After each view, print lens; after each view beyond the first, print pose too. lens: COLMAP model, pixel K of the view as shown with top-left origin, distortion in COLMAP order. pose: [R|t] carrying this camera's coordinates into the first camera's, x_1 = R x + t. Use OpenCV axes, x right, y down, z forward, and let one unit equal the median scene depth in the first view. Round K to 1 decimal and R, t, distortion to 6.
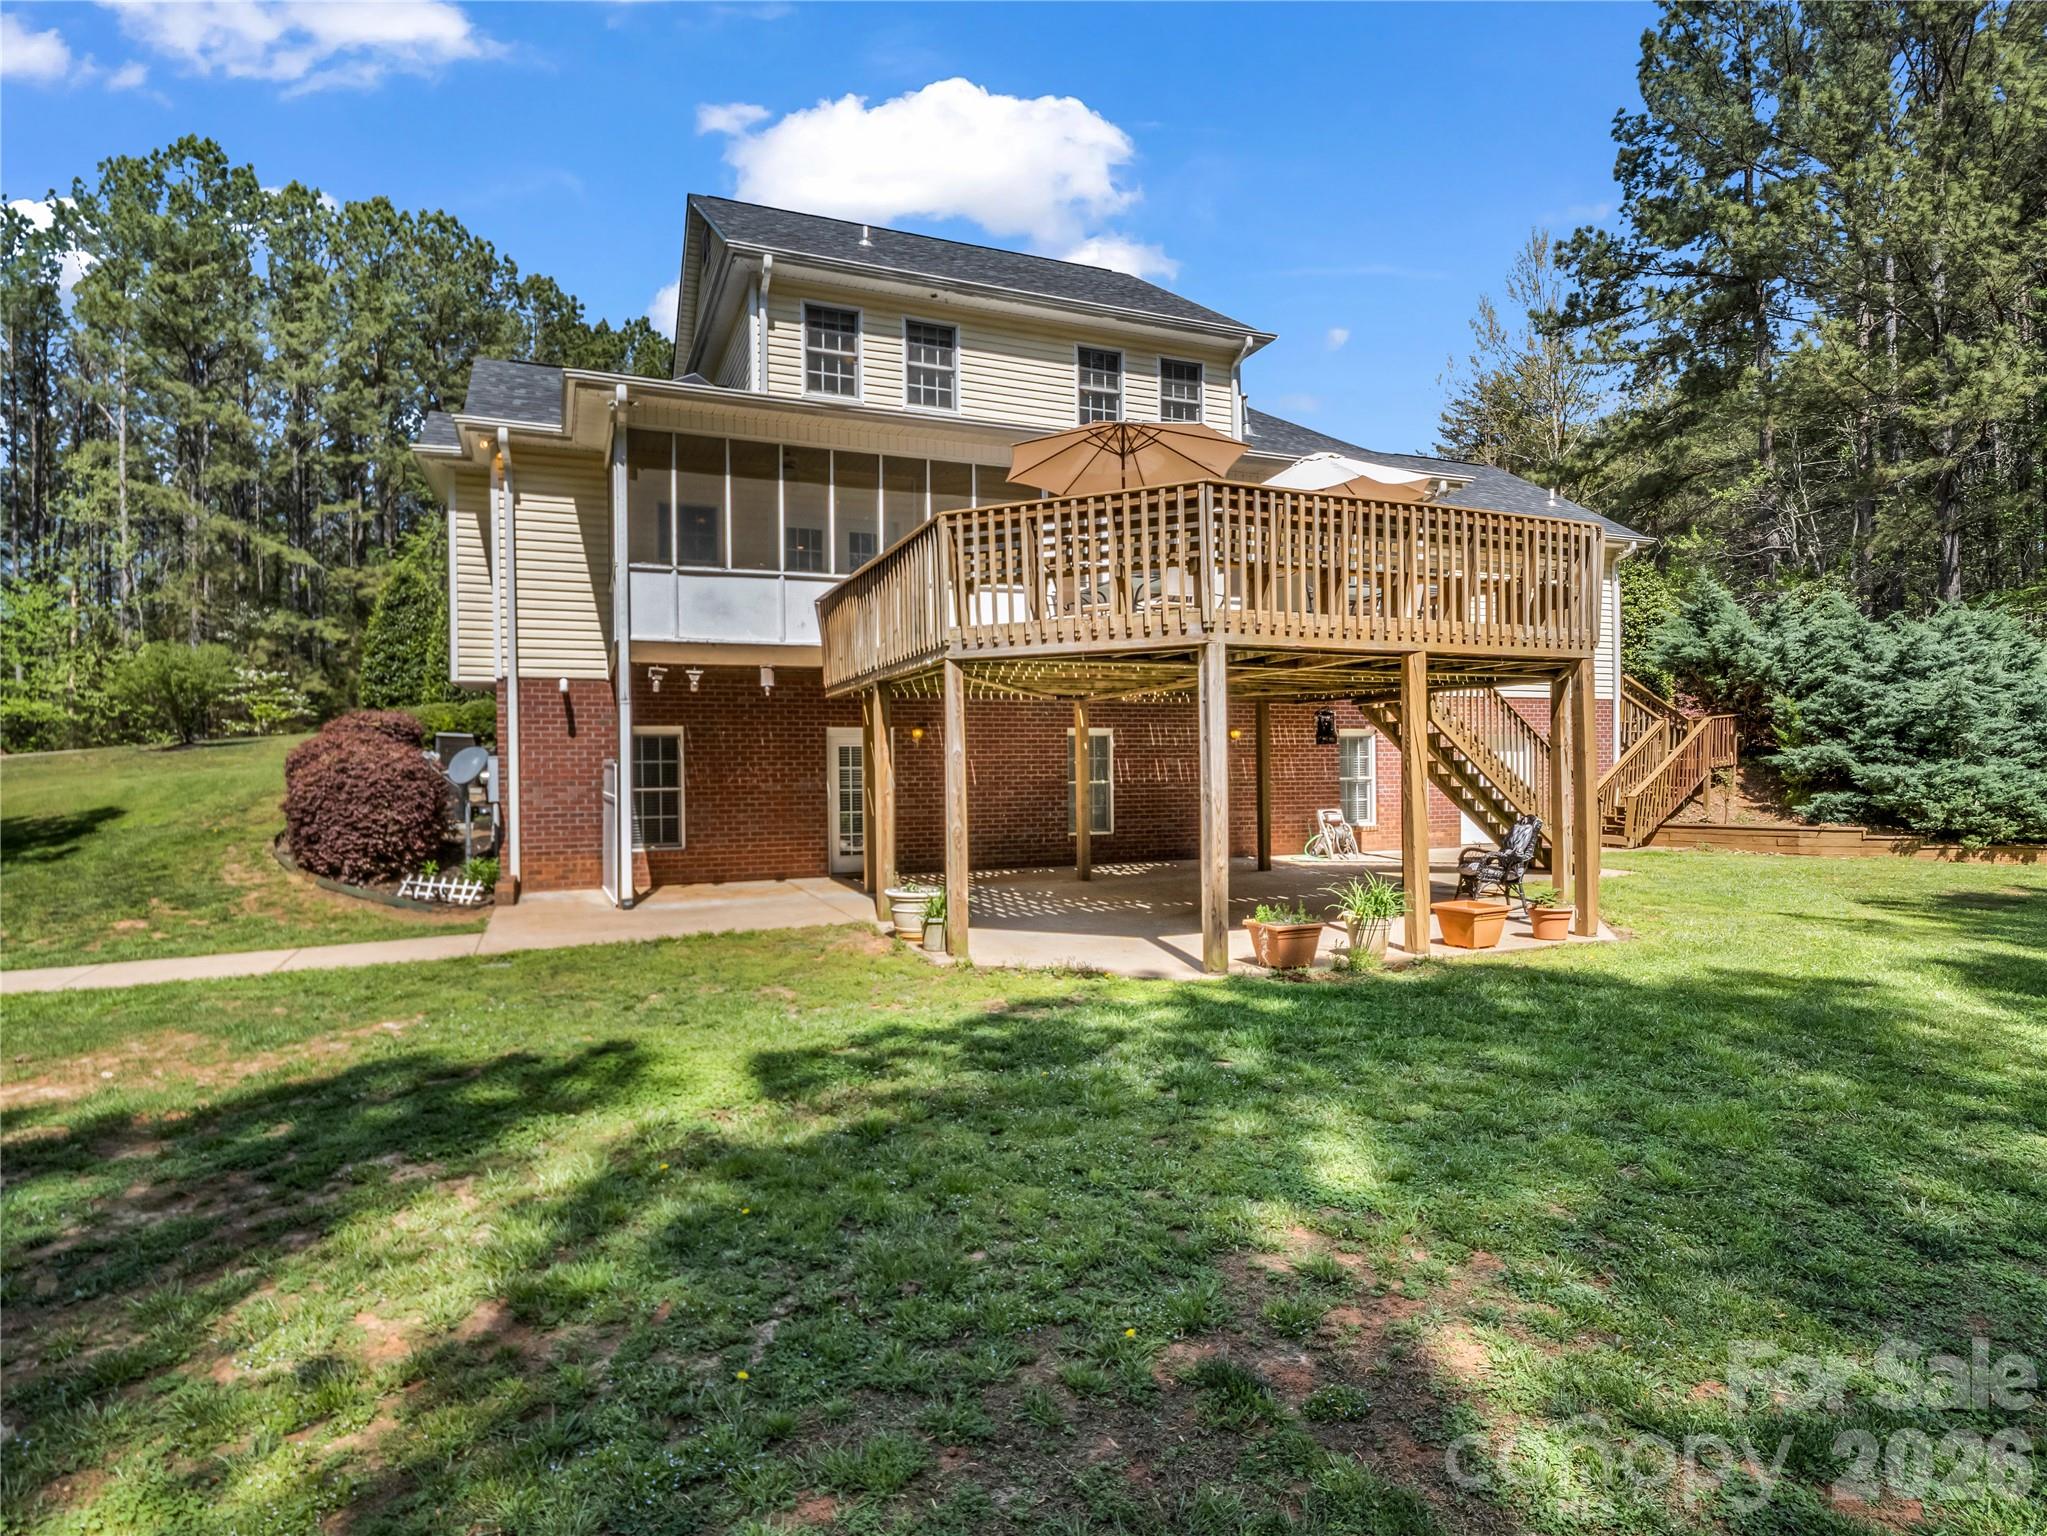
lens RADIAL K [[1046.5, 0, 1005.9], [0, 1046.5, 772.9], [0, 0, 1]] dist [-0.005974, -0.001902]
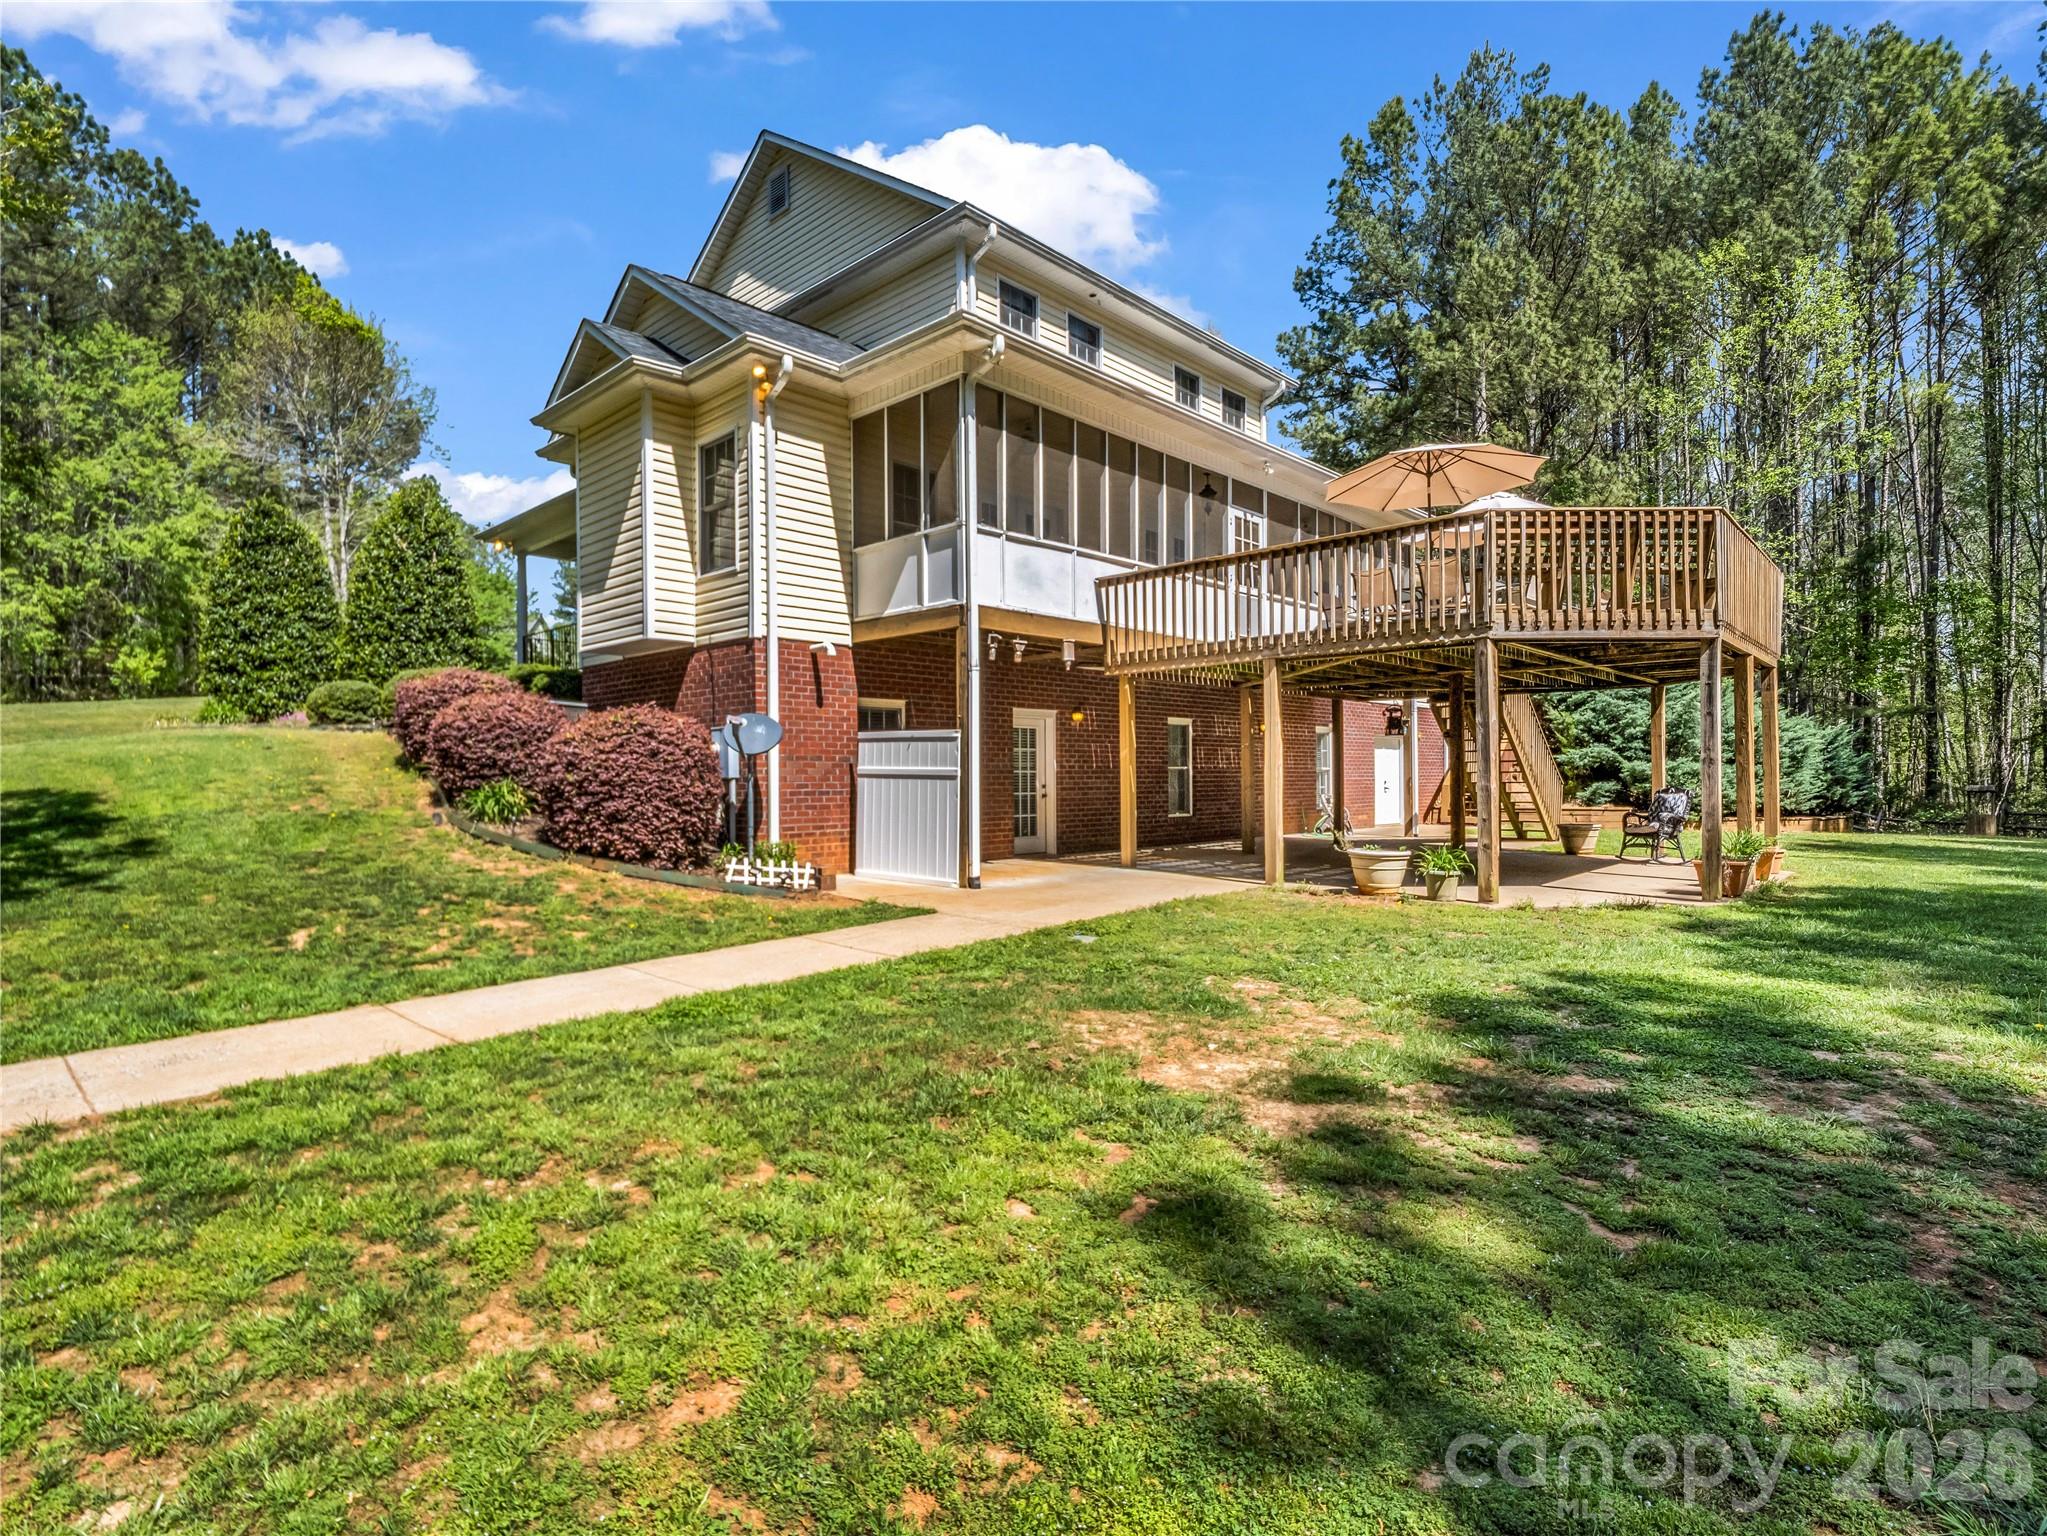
lens RADIAL K [[1046.5, 0, 954.9], [0, 1046.5, 773.1], [0, 0, 1]] dist [-0.005974, -0.001902]
pose [[0.915069, 0.006863, 0.403239, -0.690446], [-0.001194, 0.999897, -0.014310, 0.036392], [-0.403295, 0.012613, 0.914983, 0.128614]]
